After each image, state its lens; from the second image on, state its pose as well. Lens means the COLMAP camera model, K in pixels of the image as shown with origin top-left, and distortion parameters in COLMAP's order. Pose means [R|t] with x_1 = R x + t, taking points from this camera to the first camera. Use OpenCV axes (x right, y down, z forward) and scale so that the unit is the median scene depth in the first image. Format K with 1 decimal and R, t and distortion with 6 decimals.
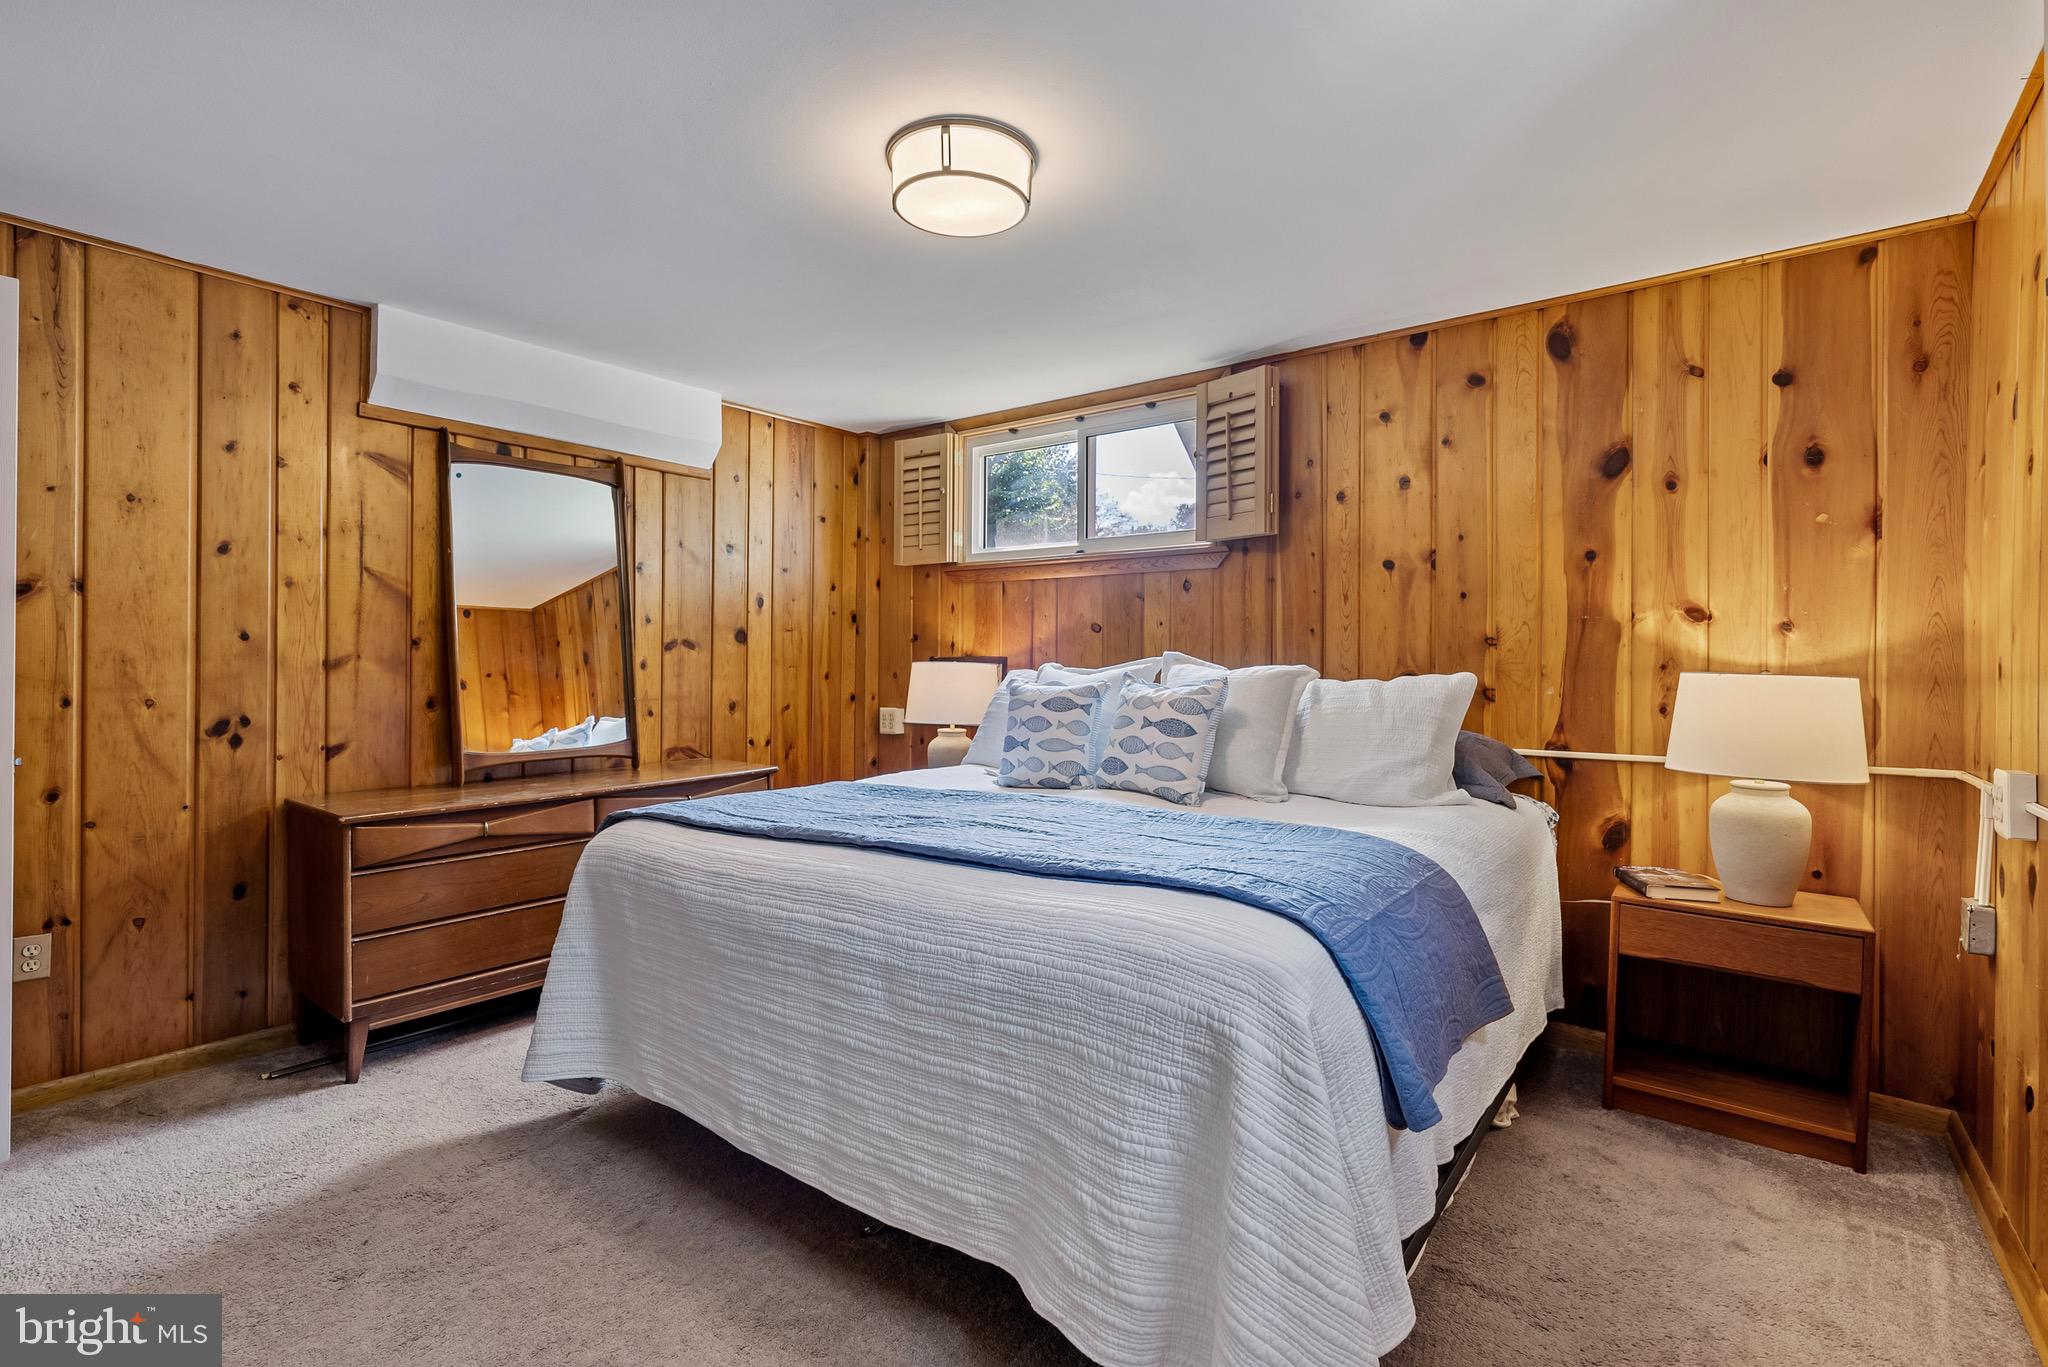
lens RADIAL K [[944.6, 0, 1026.0], [0, 944.6, 668.2], [0, 0, 1]] dist [-0.003219, -0.000265]
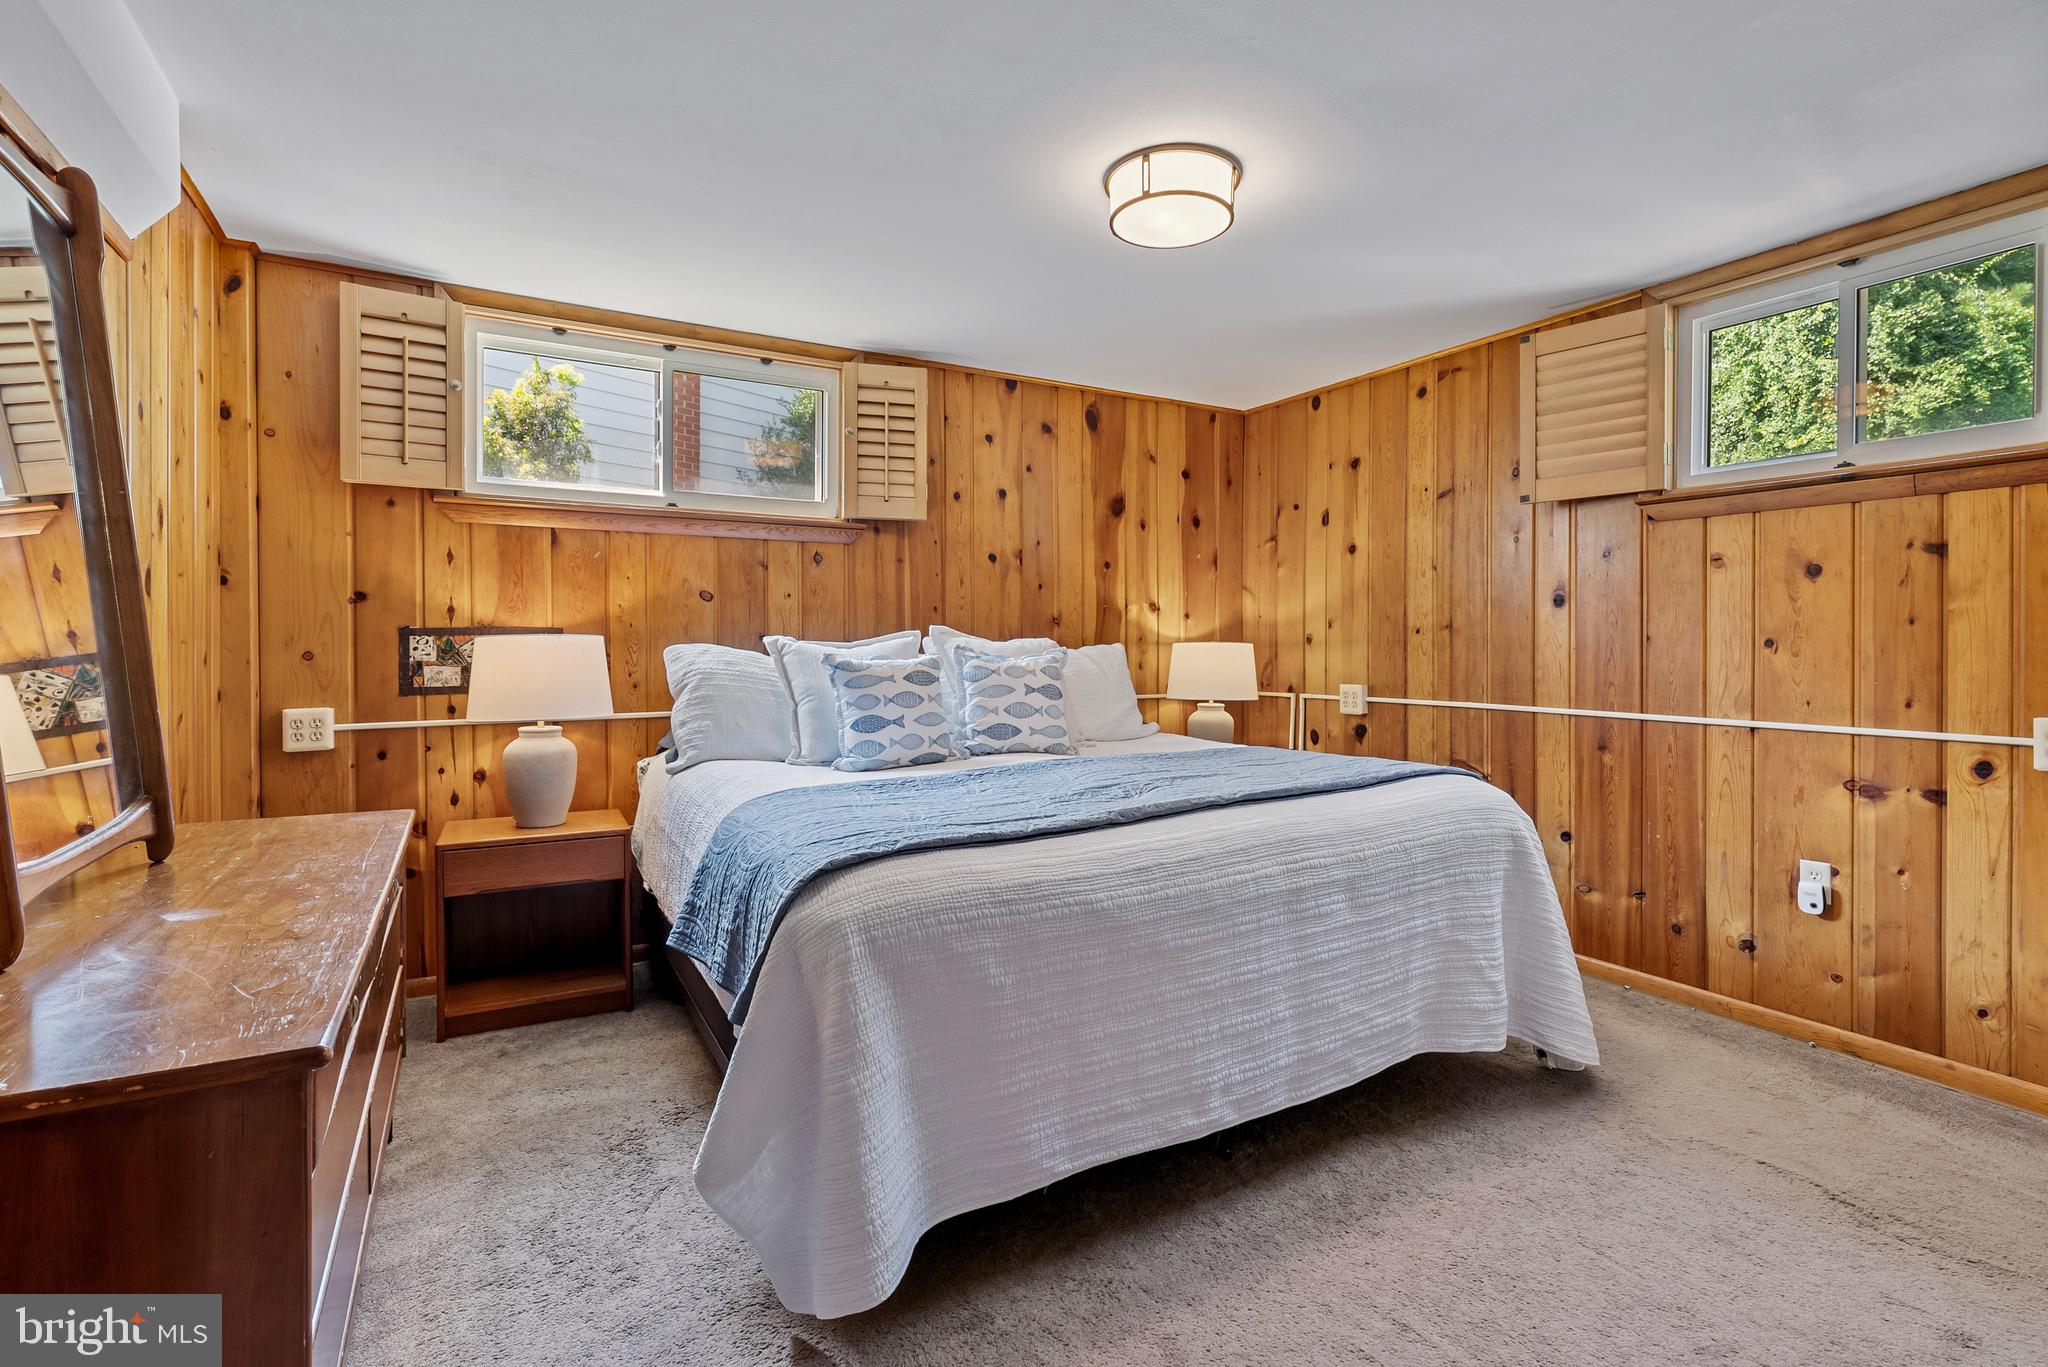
lens RADIAL K [[945.4, 0, 1024.1], [0, 945.4, 652.3], [0, 0, 1]] dist [-0.004510, -0.000367]
pose [[0.390088, -0.014943, 0.920656, -0.811478], [0.004488, 0.999887, 0.014328, -0.002191], [-0.920766, -0.001457, 0.390112, 0.507670]]
